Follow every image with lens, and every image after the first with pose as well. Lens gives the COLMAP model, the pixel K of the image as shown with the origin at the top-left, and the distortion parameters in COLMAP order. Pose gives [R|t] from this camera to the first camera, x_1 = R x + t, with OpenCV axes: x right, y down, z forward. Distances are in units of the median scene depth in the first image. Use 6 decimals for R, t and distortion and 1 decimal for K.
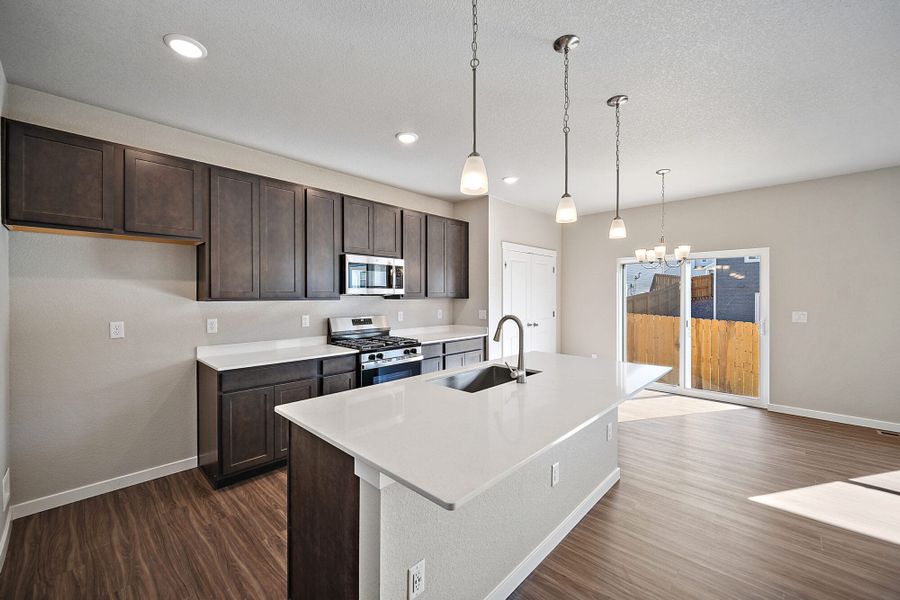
lens RADIAL K [[360.7, 0, 449.3], [0, 360.7, 298.1], [0, 0, 1]] dist [-0.001113, -0.000116]
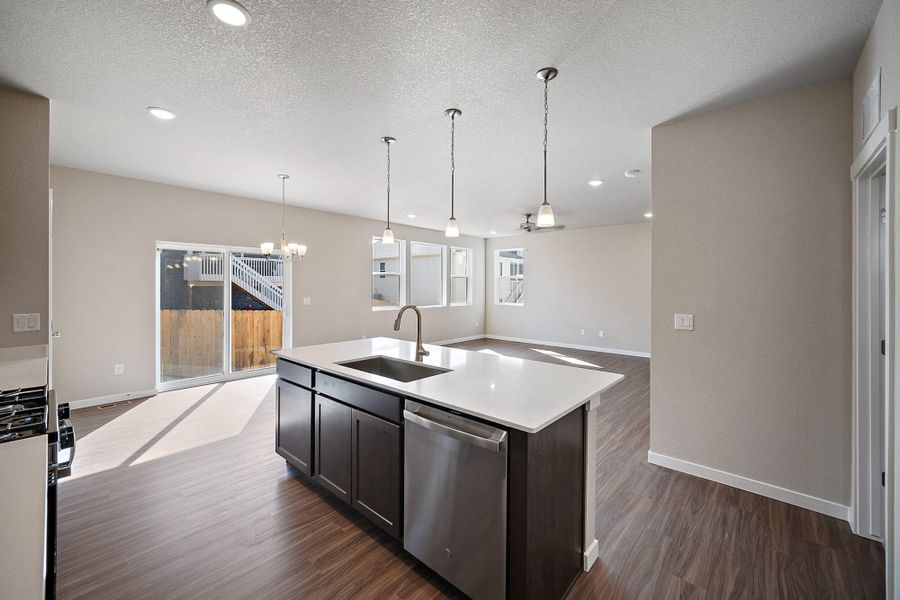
lens RADIAL K [[357.8, 0, 446.1], [0, 357.8, 290.8], [0, 0, 1]] dist [-0.001020, -0.000119]
pose [[-0.035235, -0.010354, 0.999325, -0.521714], [0.002212, 0.999943, 0.010438, -0.003756], [-0.999377, 0.002579, -0.035210, 0.504370]]
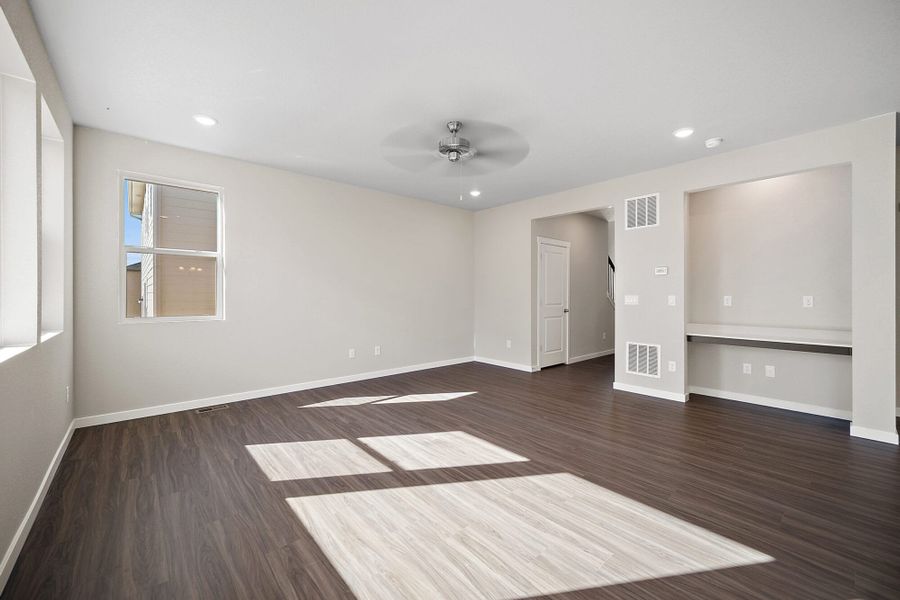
lens RADIAL K [[365.5, 0, 450.3], [0, 365.5, 297.2], [0, 0, 1]] dist [0.001450, -0.000008]
pose [[-0.995748, -0.001814, 0.092104, 1.042913], [-0.000092, 0.999825, 0.018696, 0.040000], [-0.092122, 0.018608, -0.995574, 0.889681]]
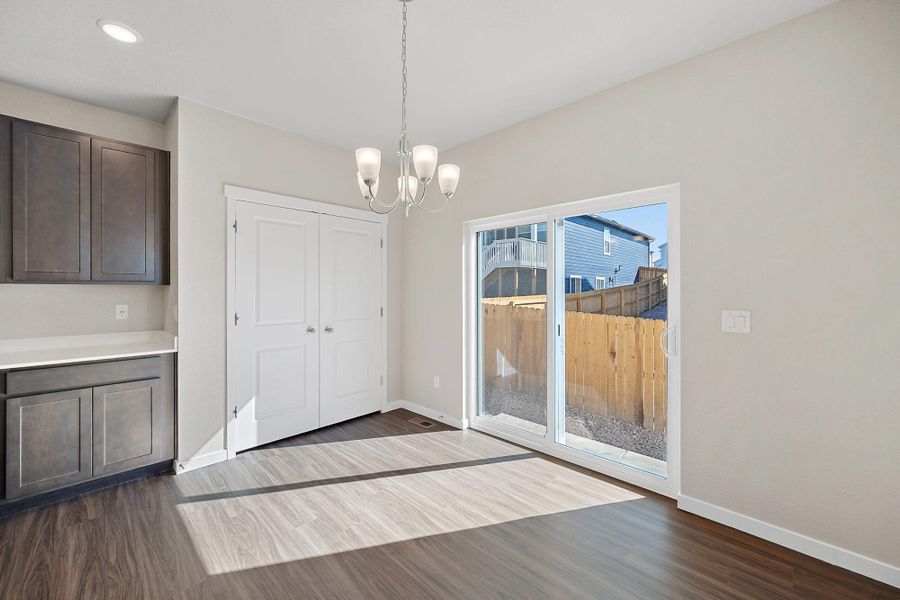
lens RADIAL K [[357.8, 0, 446.1], [0, 357.8, 290.8], [0, 0, 1]] dist [-0.001020, -0.000119]
pose [[0.999922, 0.001316, -0.012419, 0.622579], [-0.001420, 0.999964, -0.008404, 0.017744], [0.012408, 0.008421, 0.999888, 0.548696]]
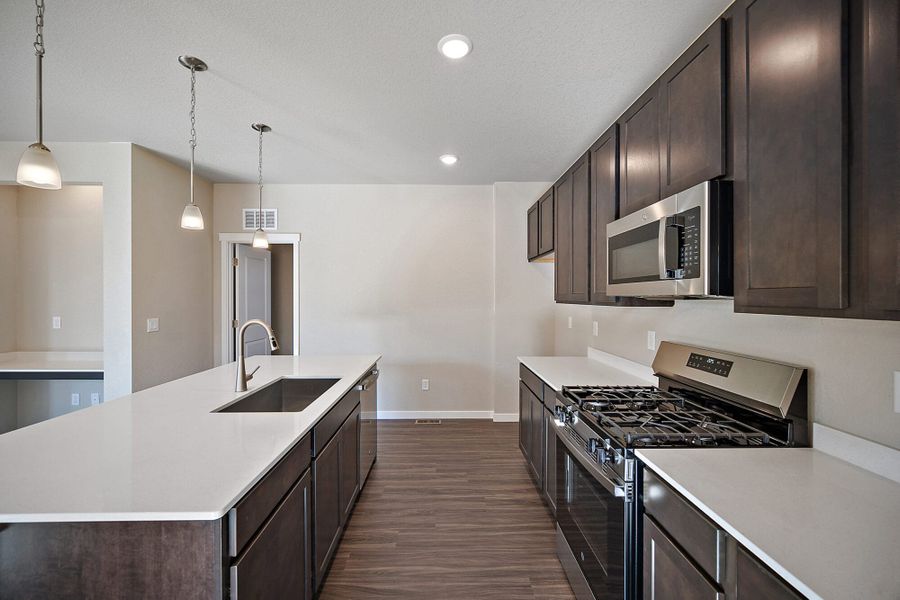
lens RADIAL K [[360.7, 0, 449.3], [0, 360.7, 298.1], [0, 0, 1]] dist [-0.001113, -0.000116]
pose [[-0.712426, -0.001675, -0.701746, 0.247137], [-0.009818, 0.999923, 0.007581, -0.008200], [0.701679, 0.012291, -0.712387, 1.079148]]
